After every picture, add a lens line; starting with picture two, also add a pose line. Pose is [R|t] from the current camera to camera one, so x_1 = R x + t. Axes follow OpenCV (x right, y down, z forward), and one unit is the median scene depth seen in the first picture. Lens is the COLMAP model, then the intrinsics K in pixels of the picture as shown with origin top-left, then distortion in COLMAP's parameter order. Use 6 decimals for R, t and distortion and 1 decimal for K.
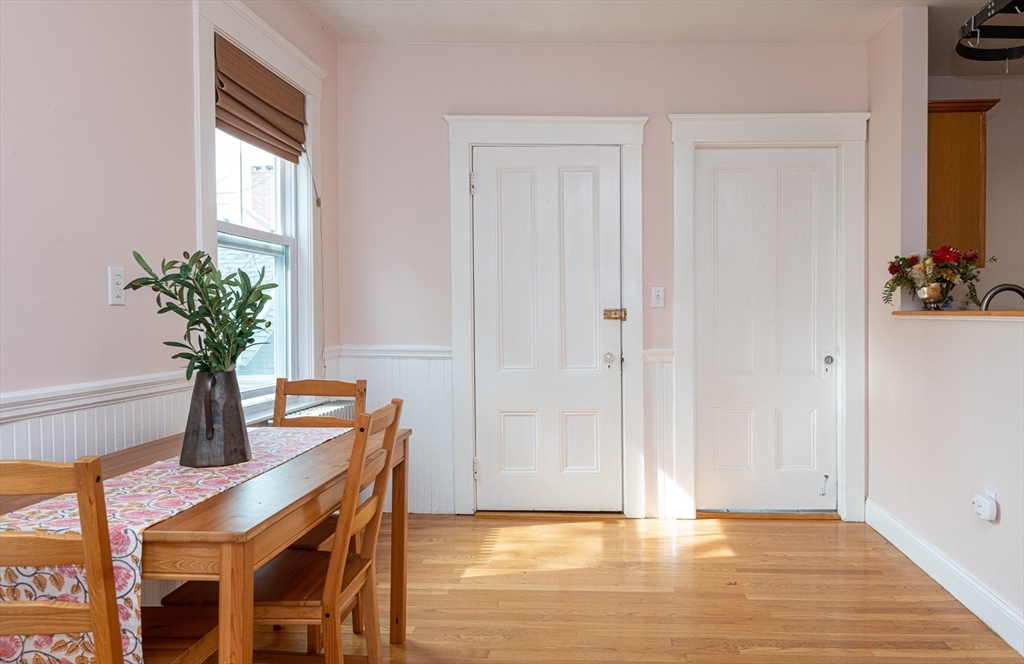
lens RADIAL K [[724.4, 0, 581.3], [0, 724.4, 327.3], [0, 0, 1]] dist [0.017927, -0.007767]
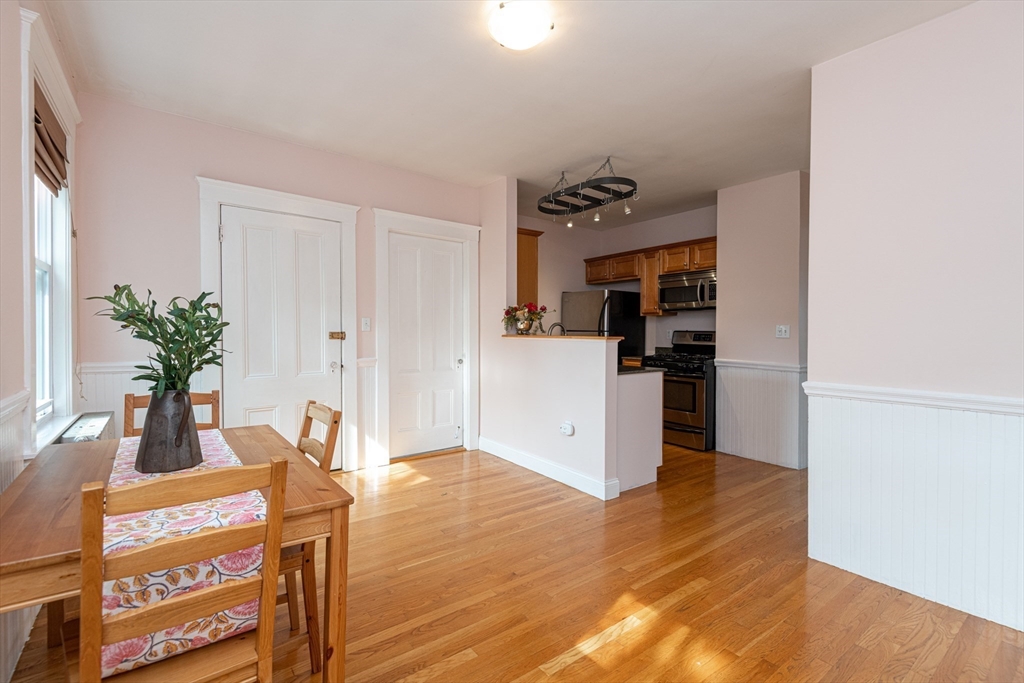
lens RADIAL K [[463.5, 0, 518.7], [0, 463.5, 335.2], [0, 0, 1]] dist [0.012224, -0.009335]
pose [[0.777261, 0.002928, 0.629171, -0.333134], [0.003491, 0.999954, -0.008967, -0.011165], [-0.629169, 0.009166, 0.777215, 0.035502]]
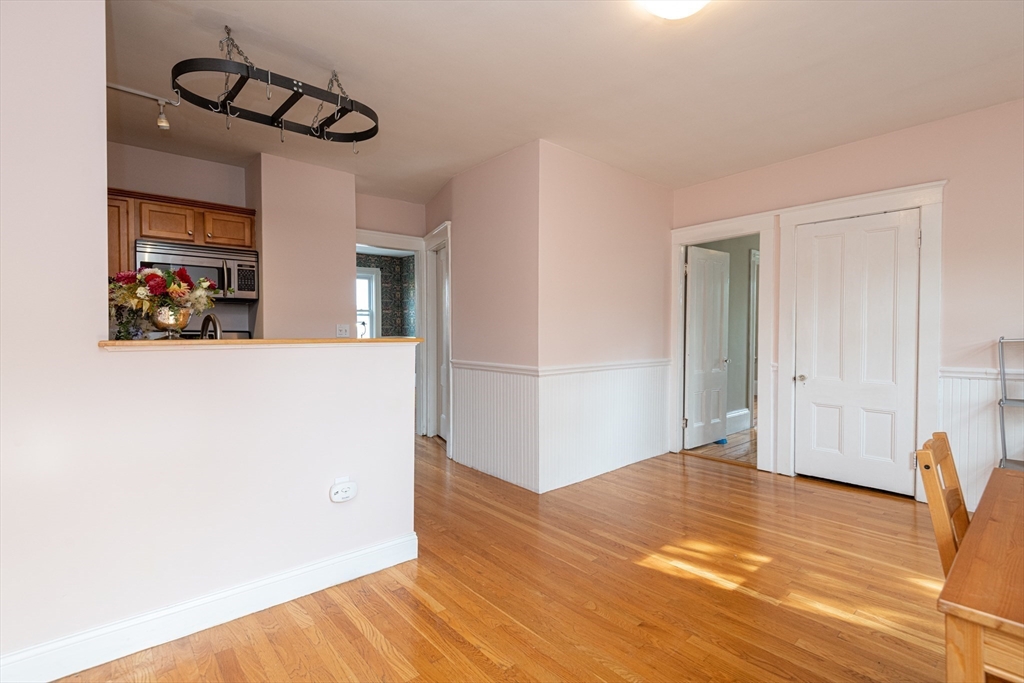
lens RADIAL K [[463.5, 0, 515.1], [0, 463.5, 339.5], [0, 0, 1]] dist [0.012224, -0.009335]
pose [[-0.675627, -0.008809, 0.737191, -0.213572], [0.018325, 0.999419, 0.028736, -0.034376], [-0.737016, 0.032924, -0.675073, 1.104392]]
